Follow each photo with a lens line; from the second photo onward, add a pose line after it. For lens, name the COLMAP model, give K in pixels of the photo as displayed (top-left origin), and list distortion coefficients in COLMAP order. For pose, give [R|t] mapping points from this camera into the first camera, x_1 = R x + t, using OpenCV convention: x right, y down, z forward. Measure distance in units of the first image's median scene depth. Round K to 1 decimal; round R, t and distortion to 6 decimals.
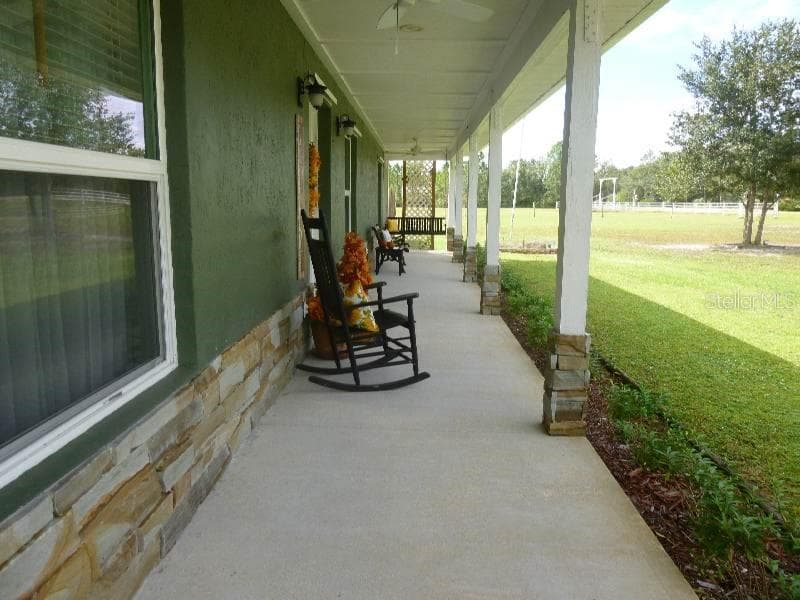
lens RADIAL K [[601.3, 0, 400.0], [0, 601.3, 300.0], [0, 0, 1]] dist [-0.036301, 0.004859]
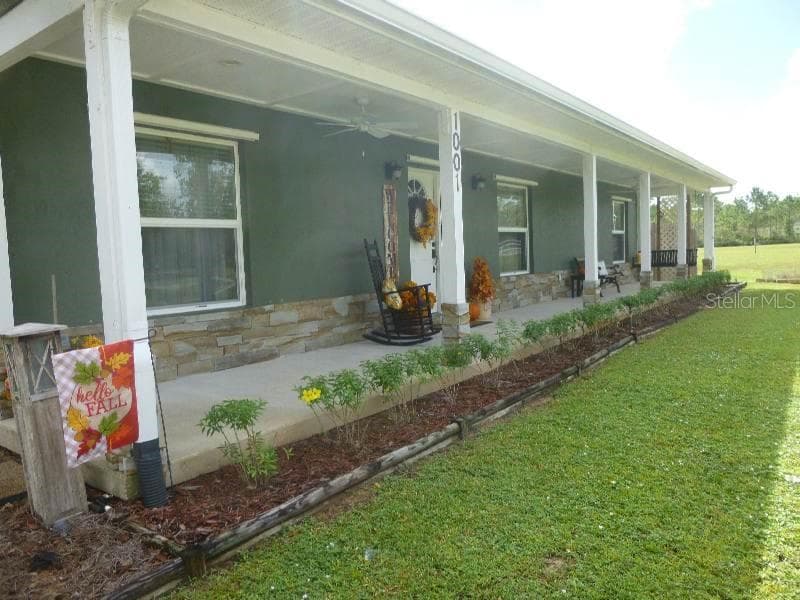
lens RADIAL K [[594.5, 0, 400.0], [0, 594.5, 300.0], [0, 0, 1]] dist [0.000242, 0.001698]
pose [[0.814914, 0.008119, -0.579525, 0.235938], [-0.052757, 0.996790, -0.060221, 0.032445], [0.577175, 0.079649, 0.812727, -0.085070]]
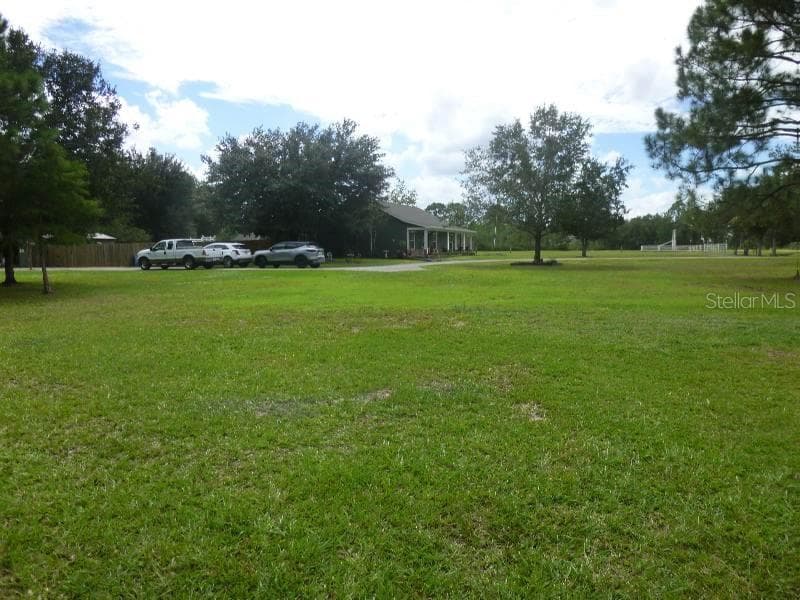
lens RADIAL K [[601.3, 0, 400.0], [0, 601.3, 300.0], [0, 0, 1]] dist [-0.036301, 0.004859]
pose [[0.939167, 0.021834, -0.342766, 1.097859], [-0.050544, 0.995898, -0.075052, 0.597203], [0.339721, 0.087811, 0.936418, -3.216496]]
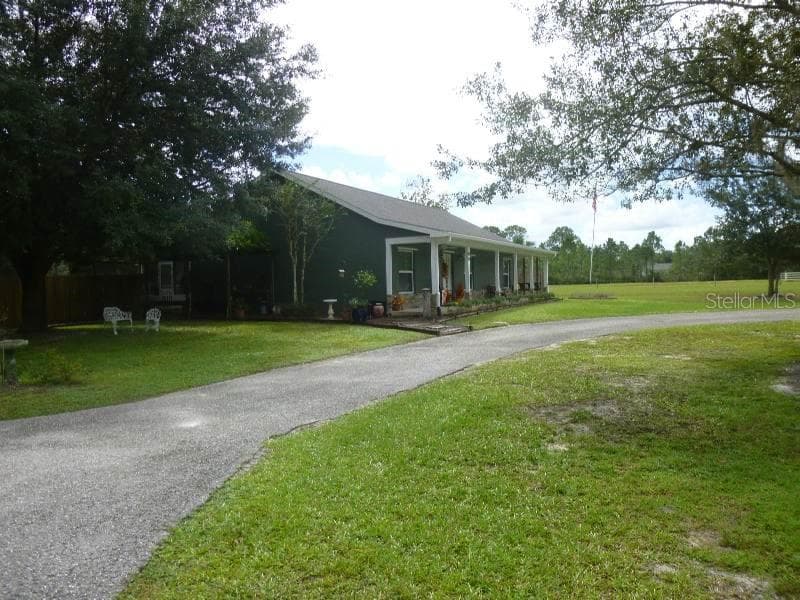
lens RADIAL K [[601.9, 0, 415.5], [0, 601.9, 301.1], [0, 0, 1]] dist [-0.037670, 0.000130]
pose [[0.912541, -0.015965, -0.408673, 0.537985], [-0.038735, 0.991372, -0.125222, 0.219152], [0.407147, 0.130100, 0.904050, -1.148043]]
